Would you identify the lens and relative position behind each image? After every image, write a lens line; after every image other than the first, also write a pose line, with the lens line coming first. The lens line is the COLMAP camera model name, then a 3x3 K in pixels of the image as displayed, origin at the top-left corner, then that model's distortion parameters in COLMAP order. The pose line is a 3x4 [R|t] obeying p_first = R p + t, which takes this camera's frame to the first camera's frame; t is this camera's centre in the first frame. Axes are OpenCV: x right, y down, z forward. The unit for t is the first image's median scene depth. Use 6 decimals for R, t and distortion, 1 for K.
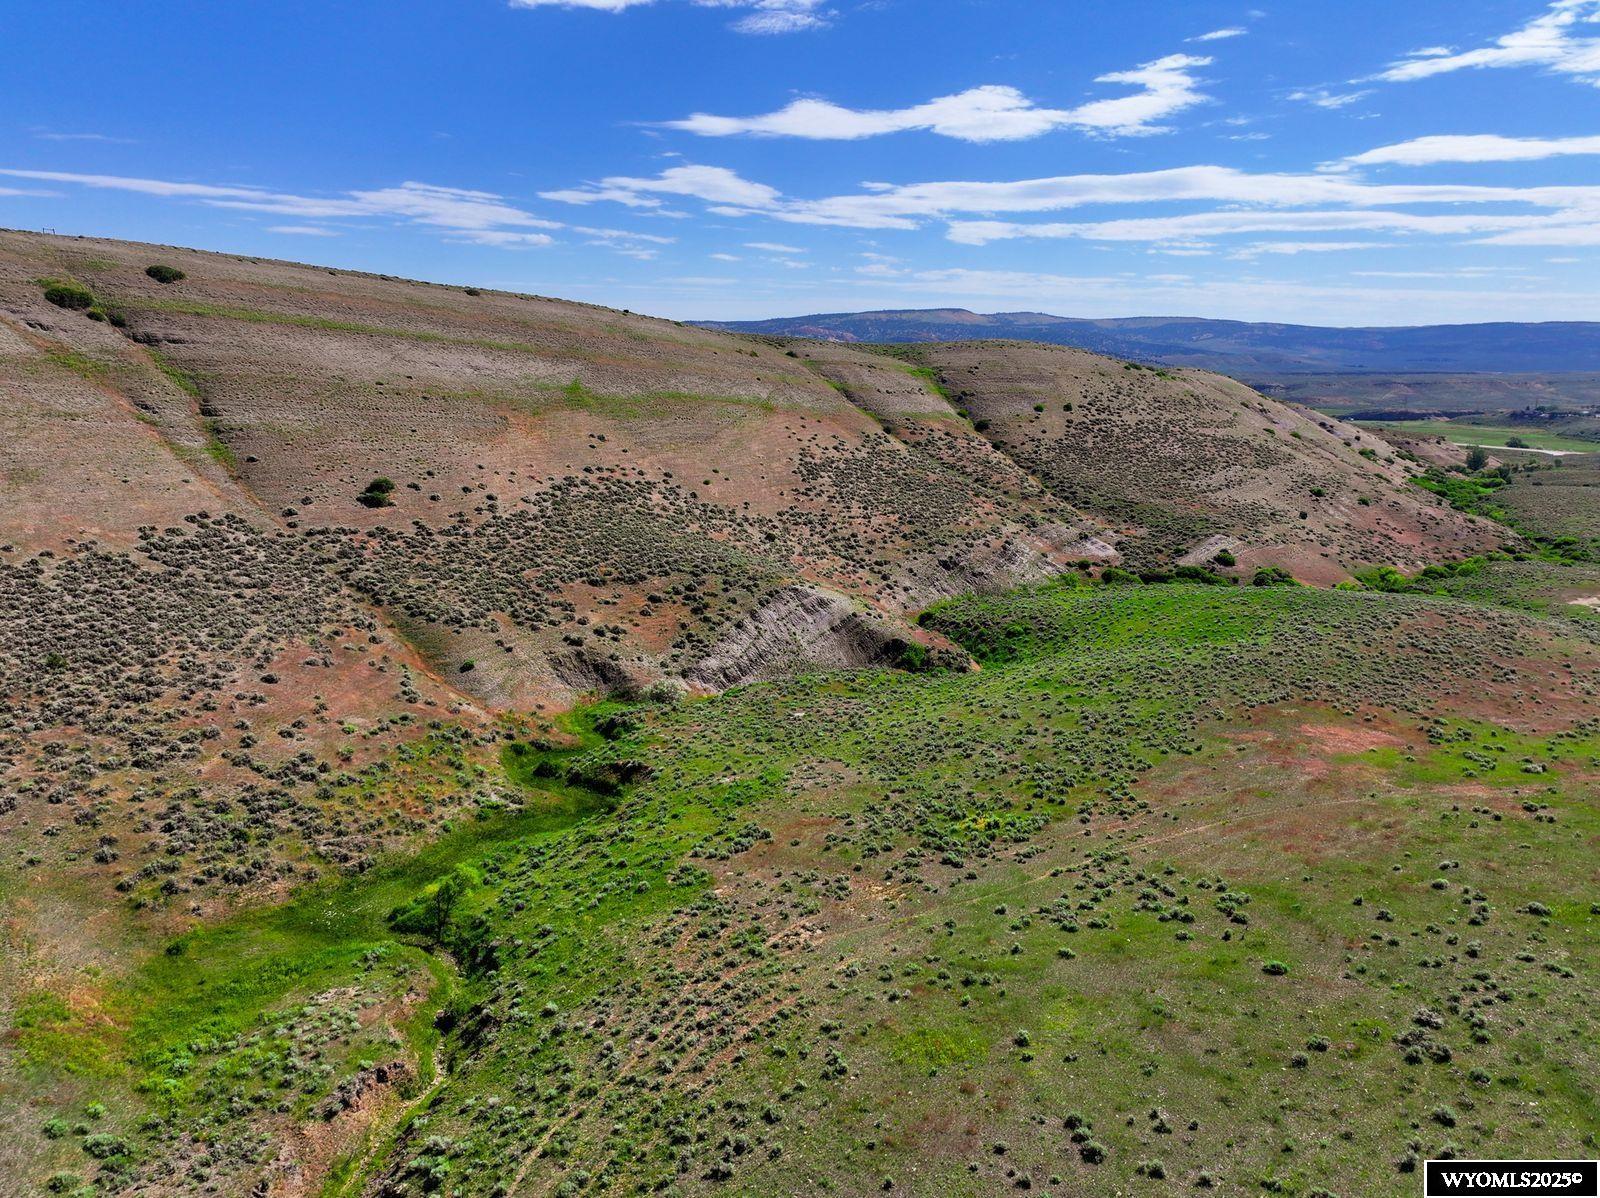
lens RADIAL K [[1119.6, 0, 800.0], [0, 1119.6, 599.0], [0, 0, 1]] dist [0.001583, 0.002757]
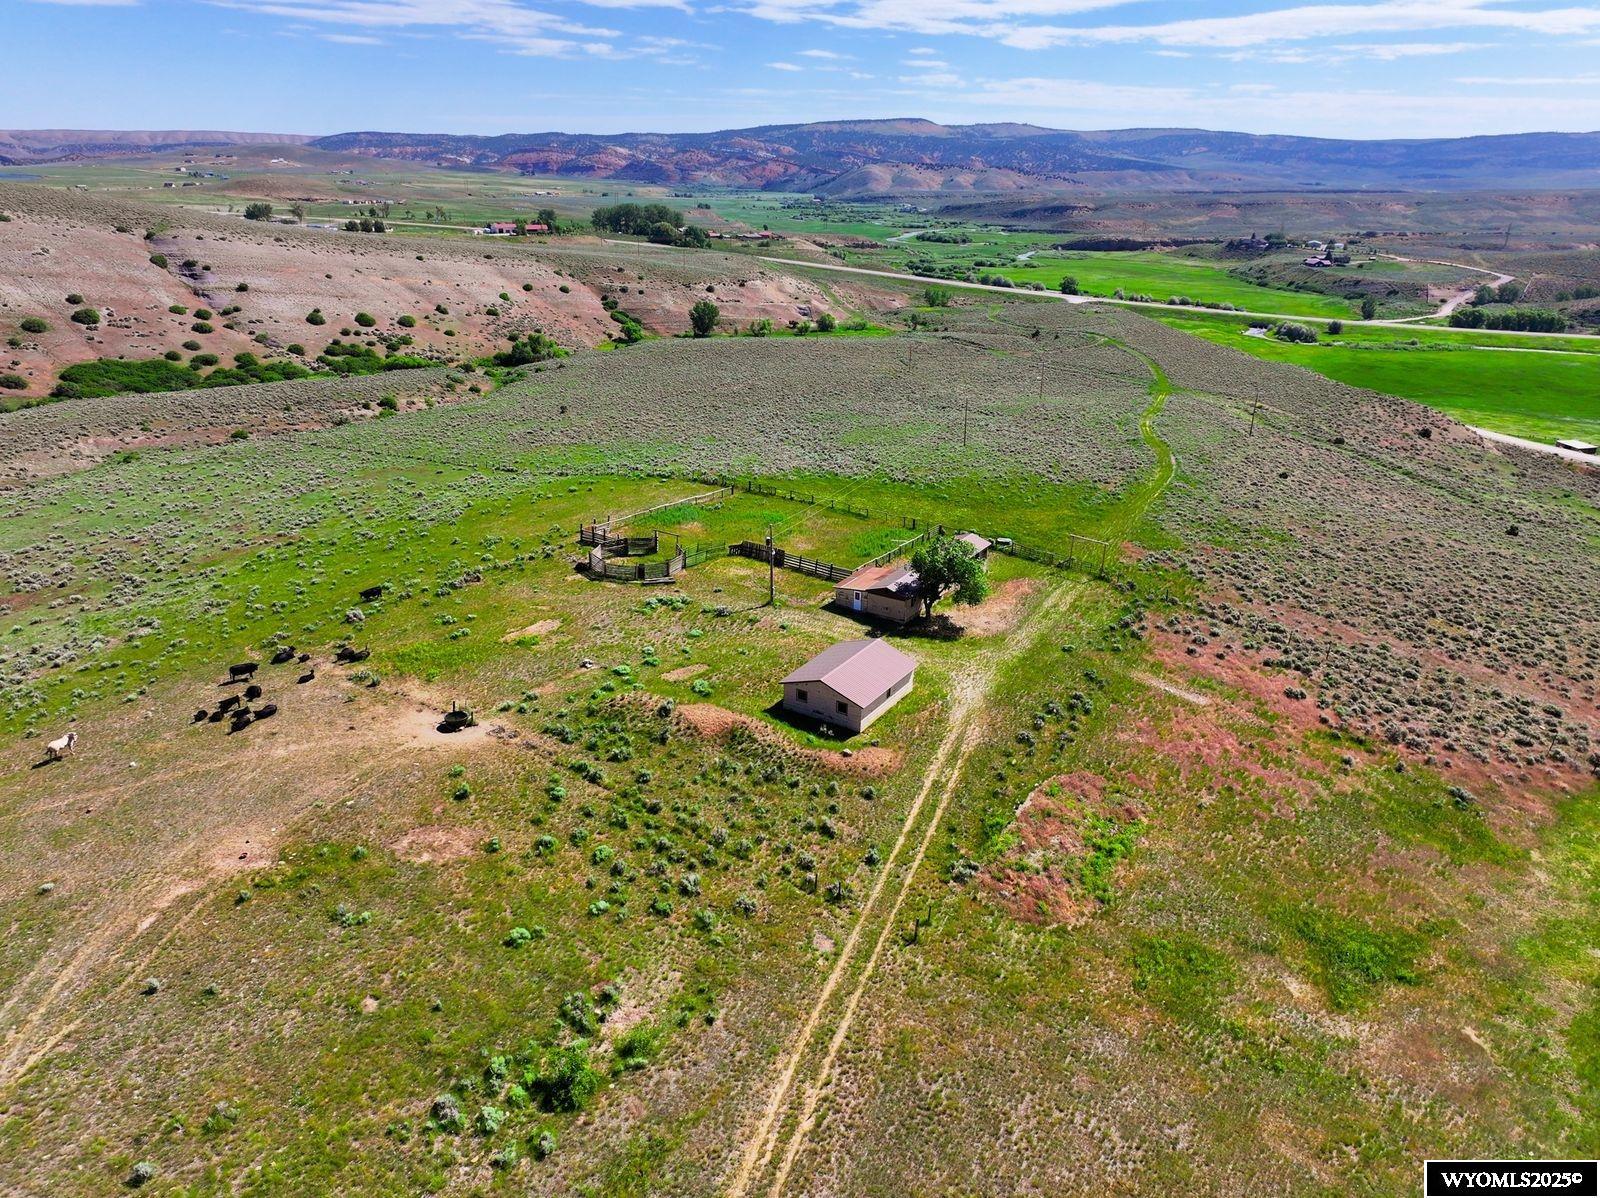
lens RADIAL K [[1142.7, 0, 804.5], [0, 1142.7, 583.0], [0, 0, 1]] dist [-0.022523, 0.045081]
pose [[0.998444, 0.021674, -0.051380, 1.520601], [-0.014902, 0.991571, 0.128705, -0.117075], [0.053737, -0.127739, 0.990351, 0.703110]]
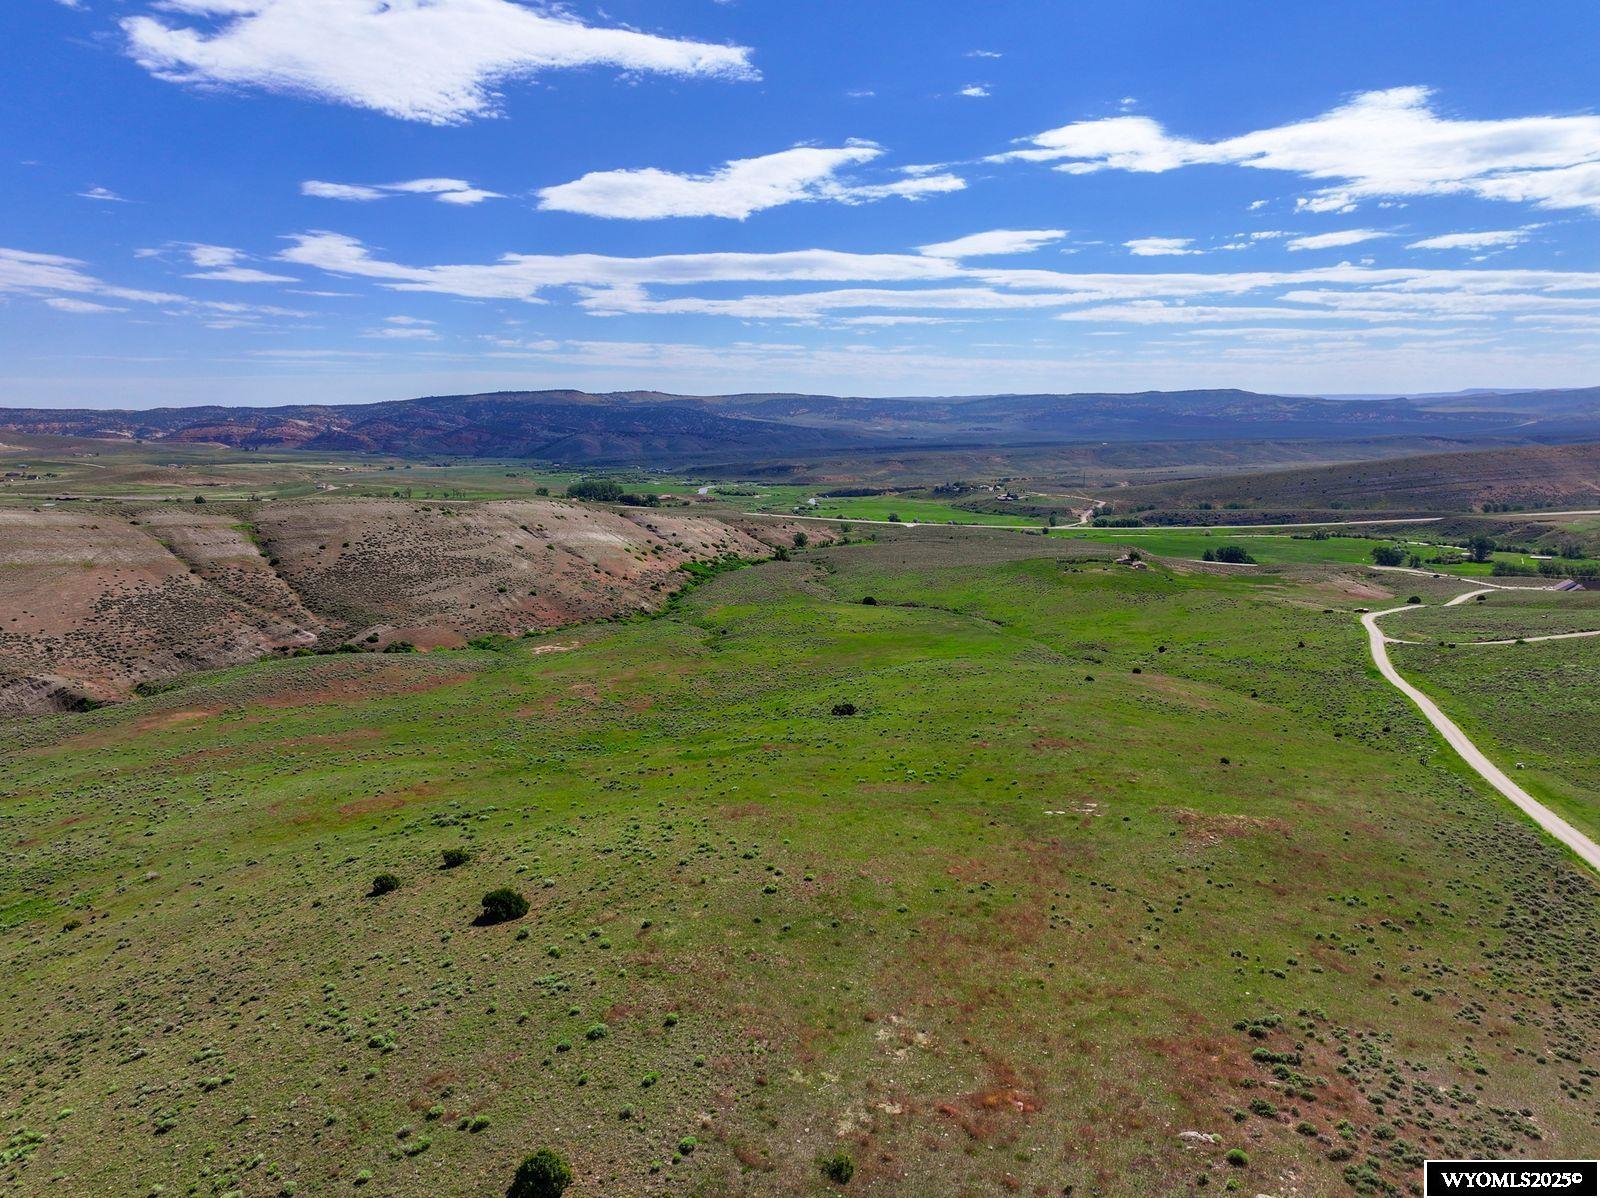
lens RADIAL K [[1142.7, 0, 804.5], [0, 1142.7, 583.0], [0, 0, 1]] dist [-0.022523, 0.045081]
pose [[0.954482, -0.063891, 0.291347, 0.408370], [0.085706, 0.994344, -0.062727, 0.038752], [-0.285691, 0.084842, 0.954559, -0.738353]]
